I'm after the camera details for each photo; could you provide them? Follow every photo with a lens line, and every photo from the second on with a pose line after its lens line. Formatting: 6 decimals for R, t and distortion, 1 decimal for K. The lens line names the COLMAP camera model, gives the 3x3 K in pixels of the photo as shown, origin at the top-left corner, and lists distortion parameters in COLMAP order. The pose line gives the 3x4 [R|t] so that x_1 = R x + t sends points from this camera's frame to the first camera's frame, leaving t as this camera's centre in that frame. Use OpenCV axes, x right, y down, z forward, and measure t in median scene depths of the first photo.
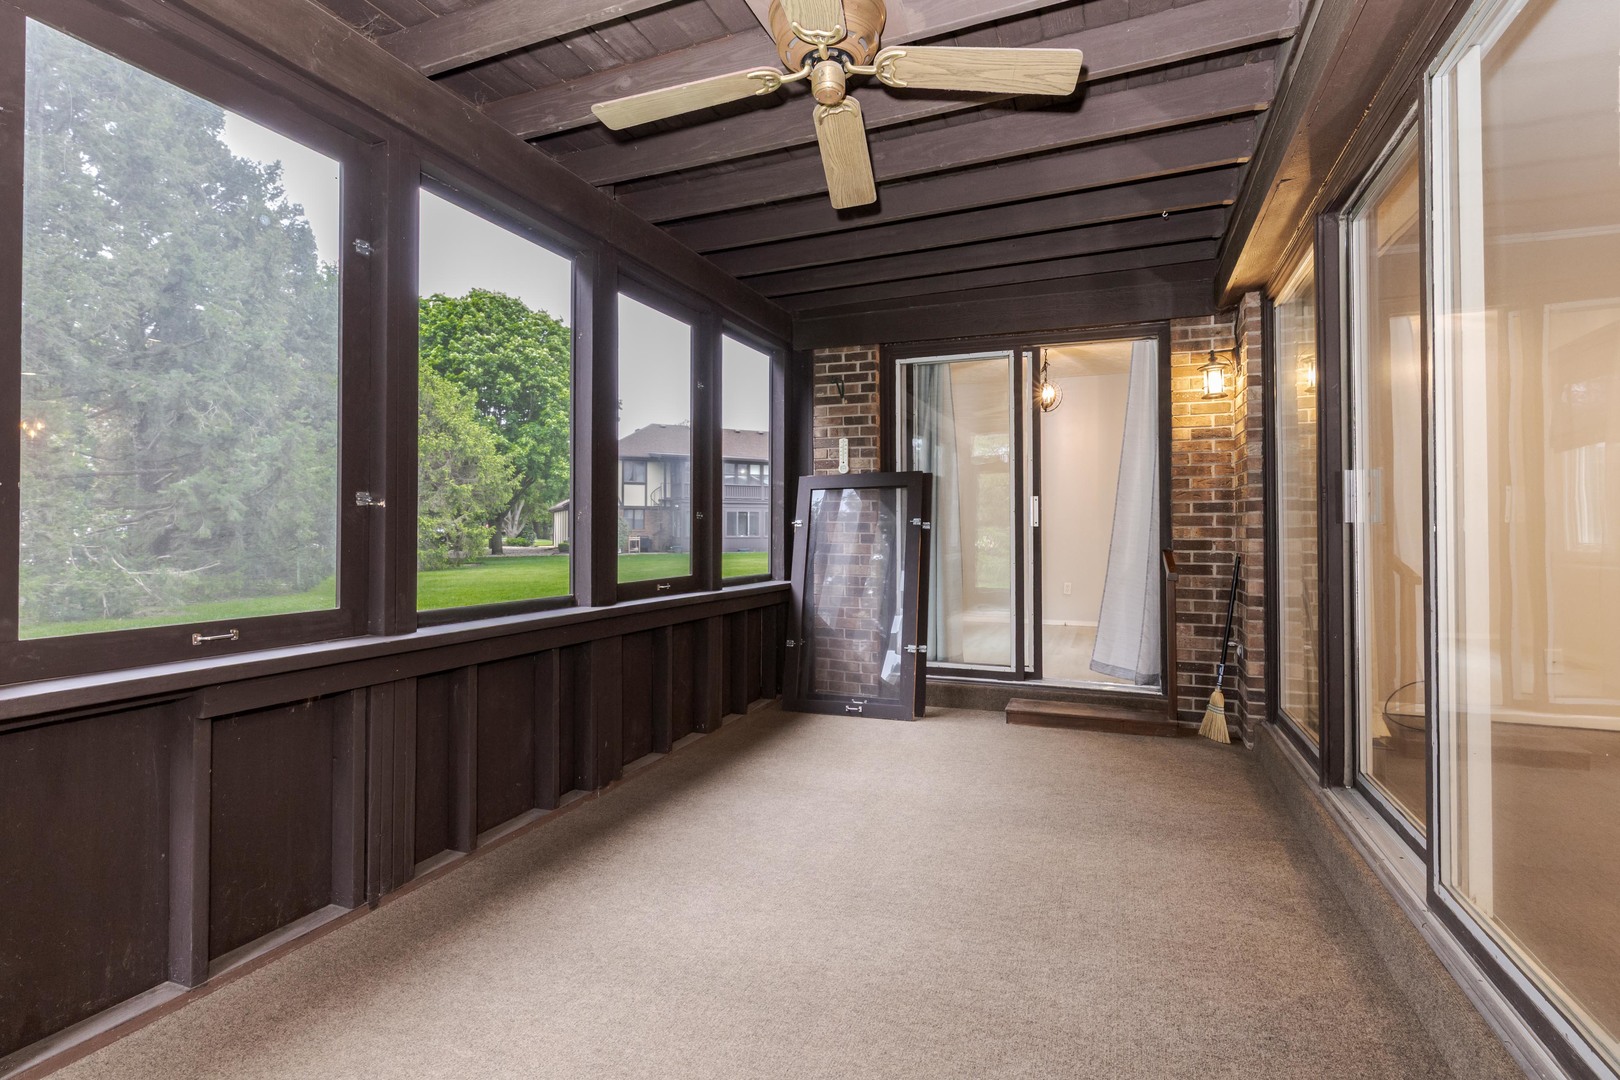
lens RADIAL K [[785.7, 0, 829.0], [0, 785.7, 523.6], [0, 0, 1]] dist [-0.001450, -0.000078]
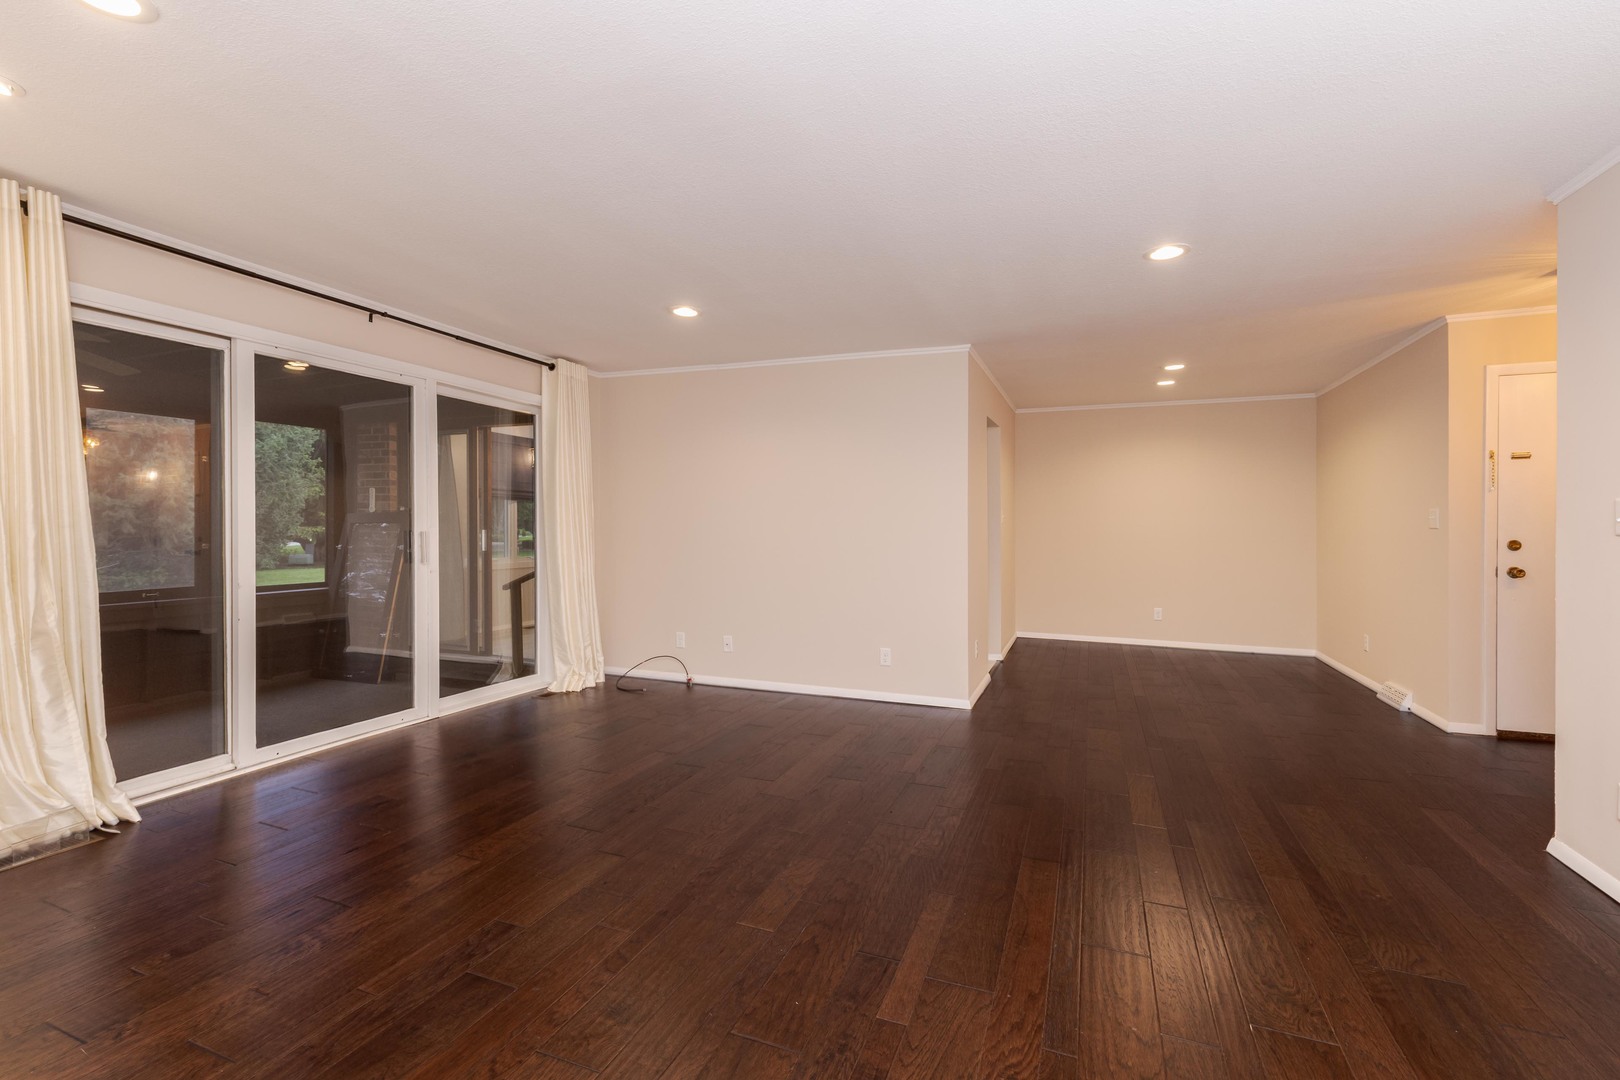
lens RADIAL K [[694.5, 0, 824.9], [0, 694.5, 528.7], [0, 0, 1]] dist [0.000097, 0.000056]
pose [[0.999926, 0.000458, 0.012177, 0.921003], [-0.000643, 0.999884, 0.015220, -0.059586], [-0.012169, -0.015227, 0.999810, -0.307789]]
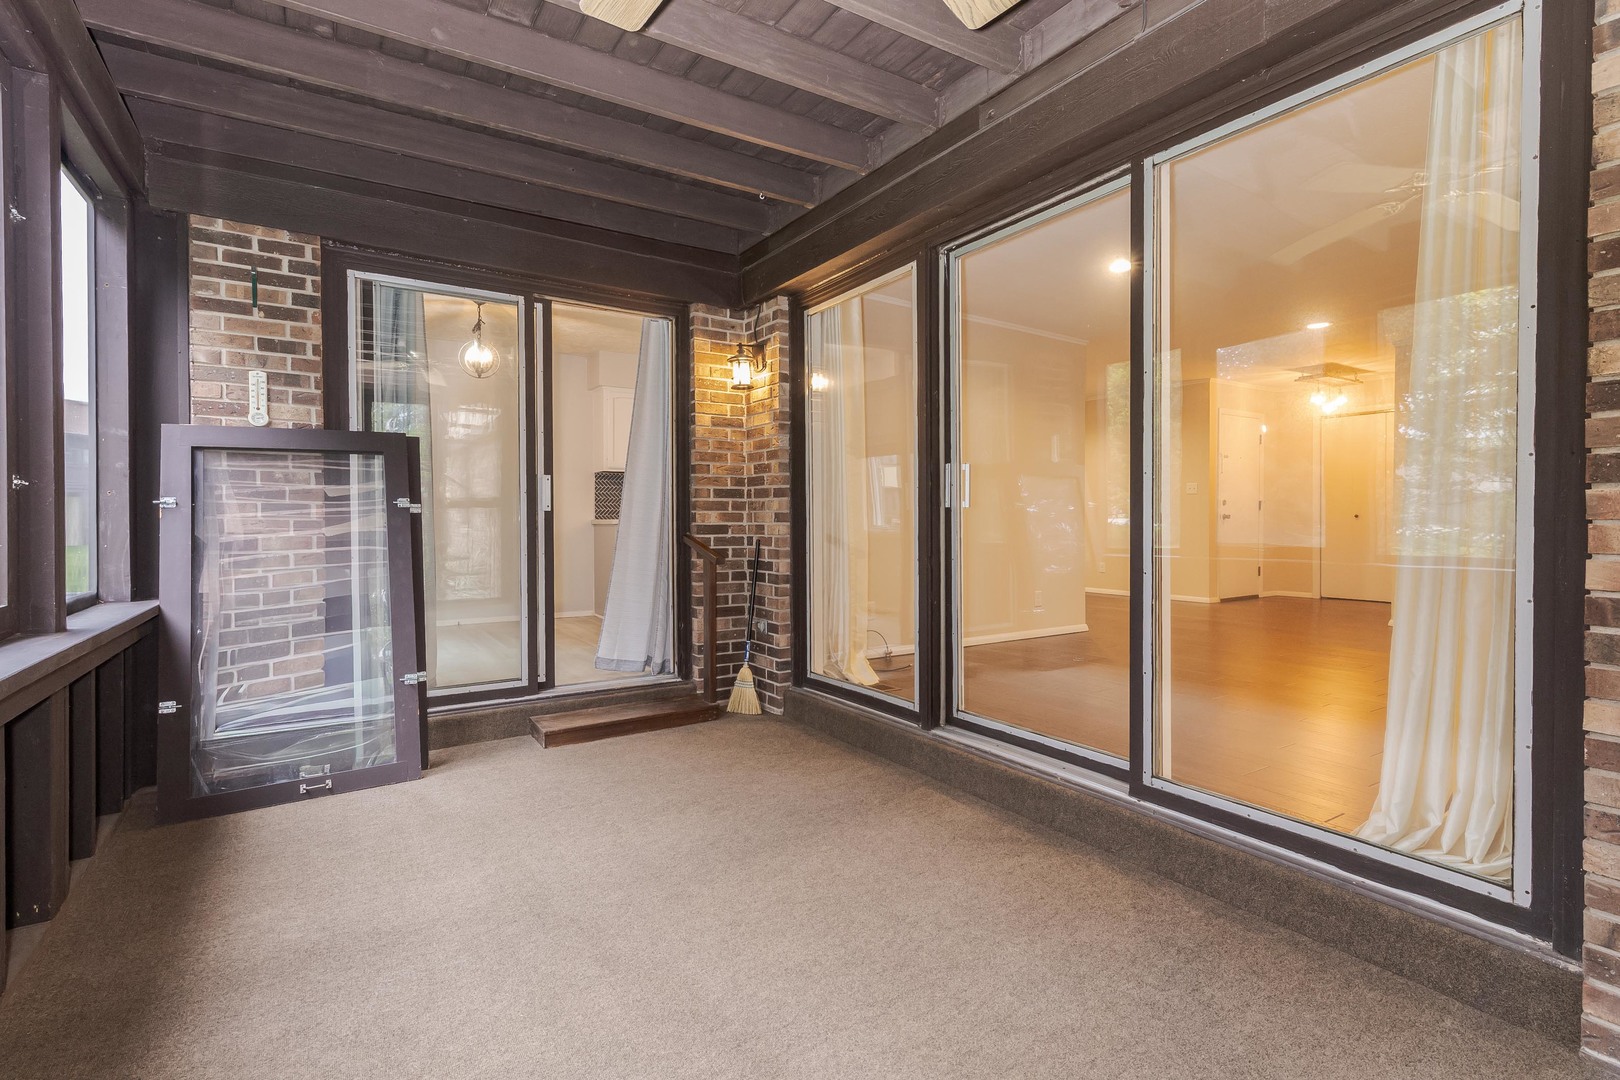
lens RADIAL K [[749.0, 0, 809.2], [0, 749.0, 525.7], [0, 0, 1]] dist [0.002681, 0.000255]
pose [[0.577839, -0.009276, 0.816098, -0.246164], [-0.005626, 0.999866, 0.015348, 0.006208], [-0.816131, -0.013460, 0.577710, 0.310125]]
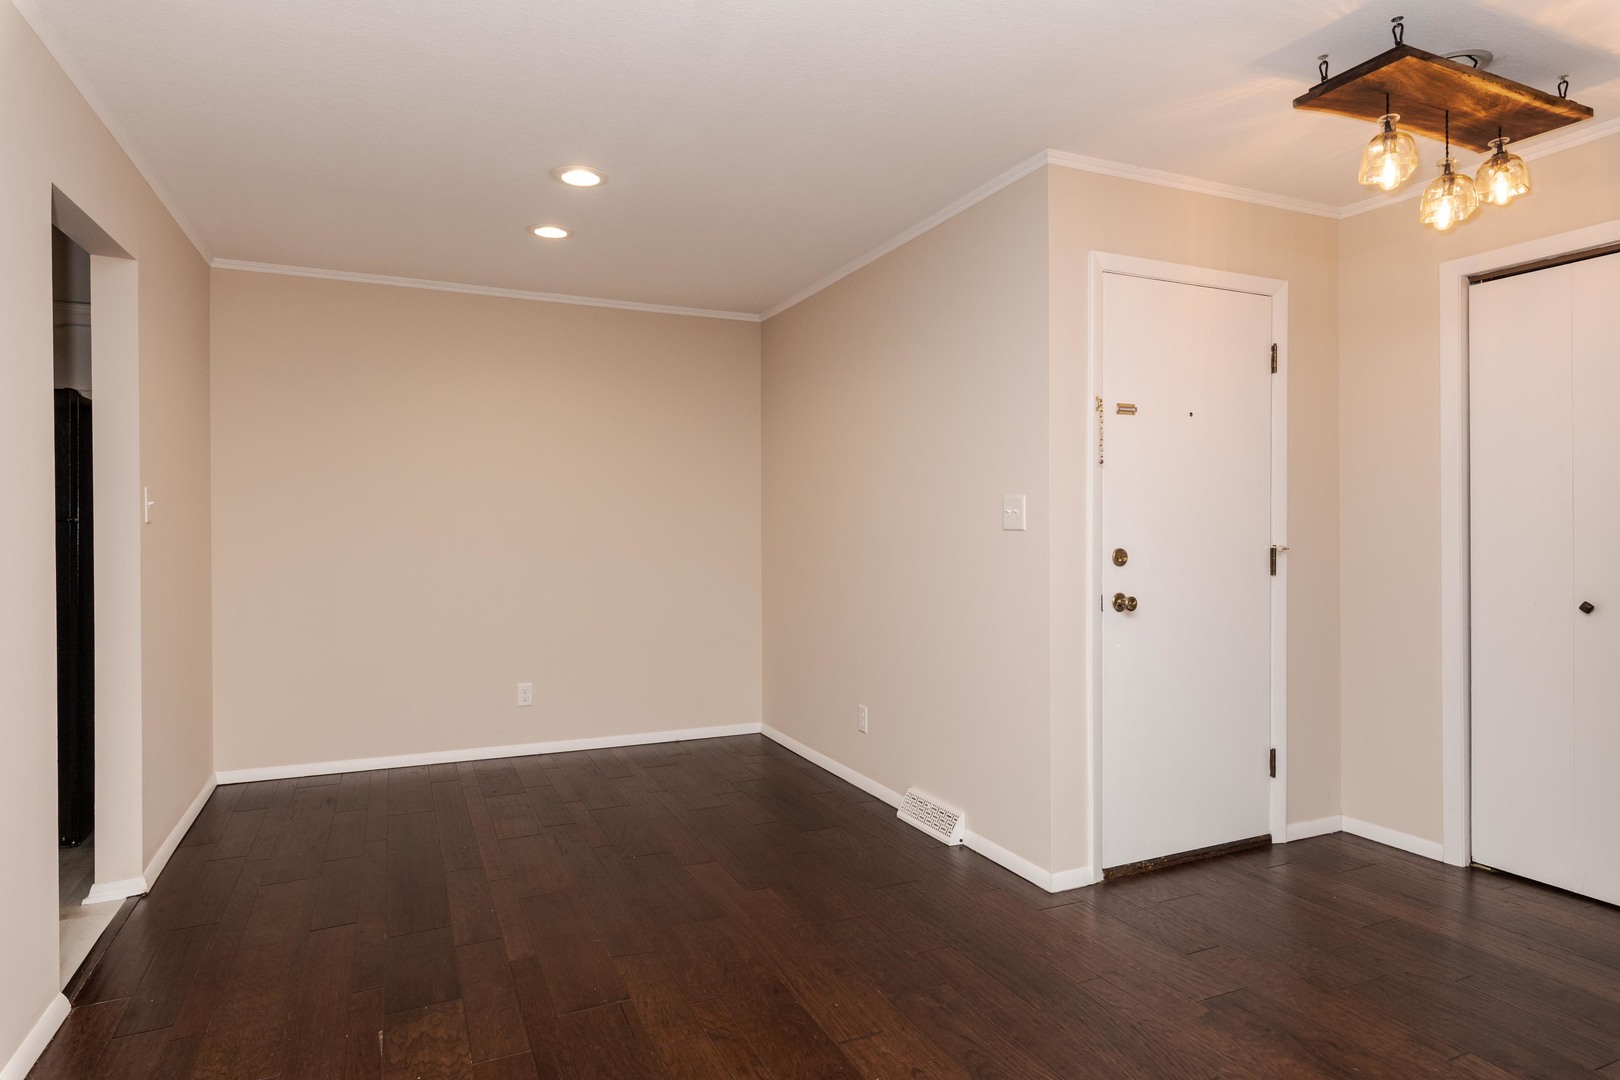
lens RADIAL K [[897.9, 0, 808.5], [0, 897.9, 529.0], [0, 0, 1]] dist [0.001607, -0.001609]
pose [[0.687482, -0.002540, 0.726197, 1.139737], [-0.007626, 0.999913, 0.010717, -0.052741], [-0.726162, -0.012906, 0.687403, 0.247321]]
